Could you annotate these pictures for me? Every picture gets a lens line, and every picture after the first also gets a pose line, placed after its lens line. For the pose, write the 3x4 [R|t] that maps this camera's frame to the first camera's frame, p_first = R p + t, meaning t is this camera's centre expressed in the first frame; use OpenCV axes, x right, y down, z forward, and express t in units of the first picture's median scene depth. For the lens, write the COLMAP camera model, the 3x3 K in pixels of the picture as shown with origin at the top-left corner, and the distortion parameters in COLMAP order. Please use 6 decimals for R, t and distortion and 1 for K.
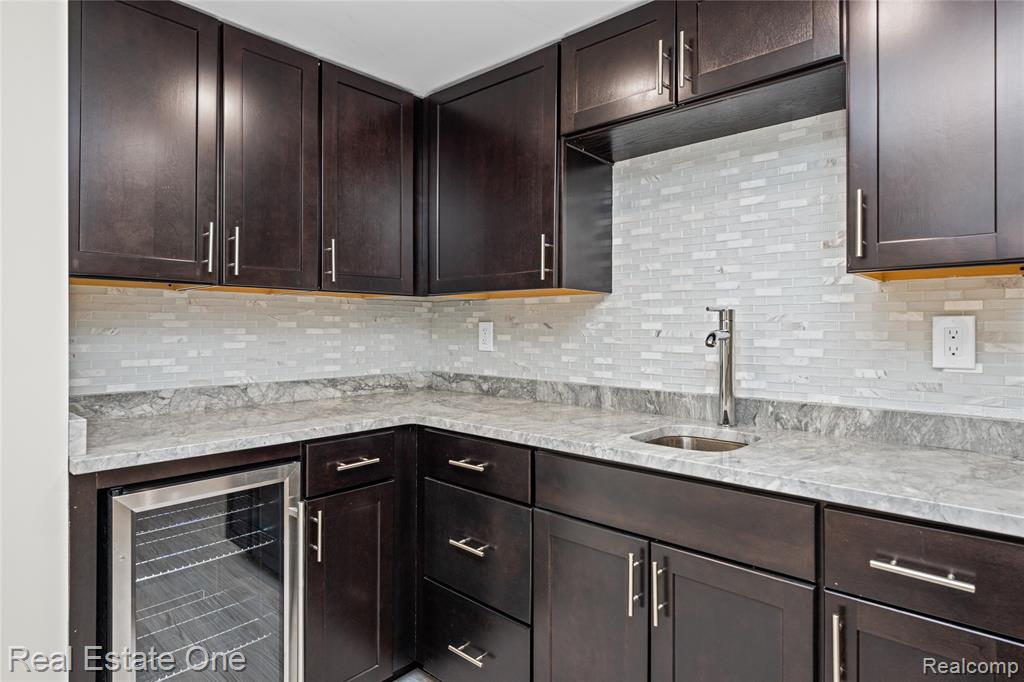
lens RADIAL K [[564.9, 0, 510.6], [0, 564.9, 328.3], [0, 0, 1]] dist [0.001403, 0.000162]
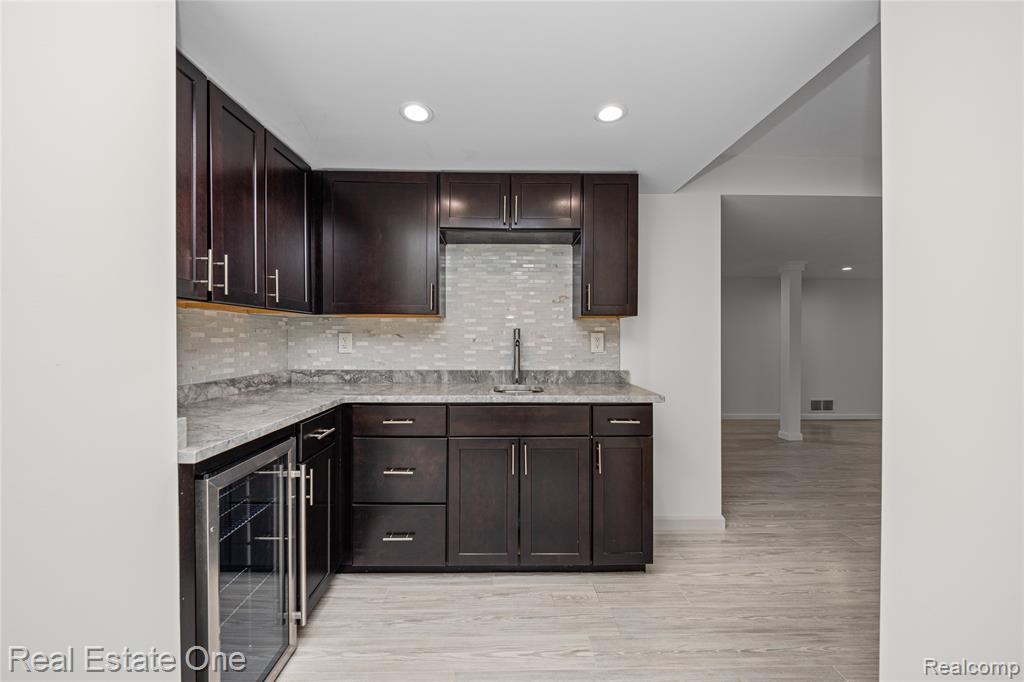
lens RADIAL K [[385.6, 0, 512.0], [0, 385.6, 341.0], [0, 0, 1]] dist [0.000490, -0.000041]
pose [[0.723781, -0.007736, 0.689987, -0.494539], [-0.000324, 0.999933, 0.011551, -0.002928], [-0.690030, -0.008584, 0.723730, -0.019714]]
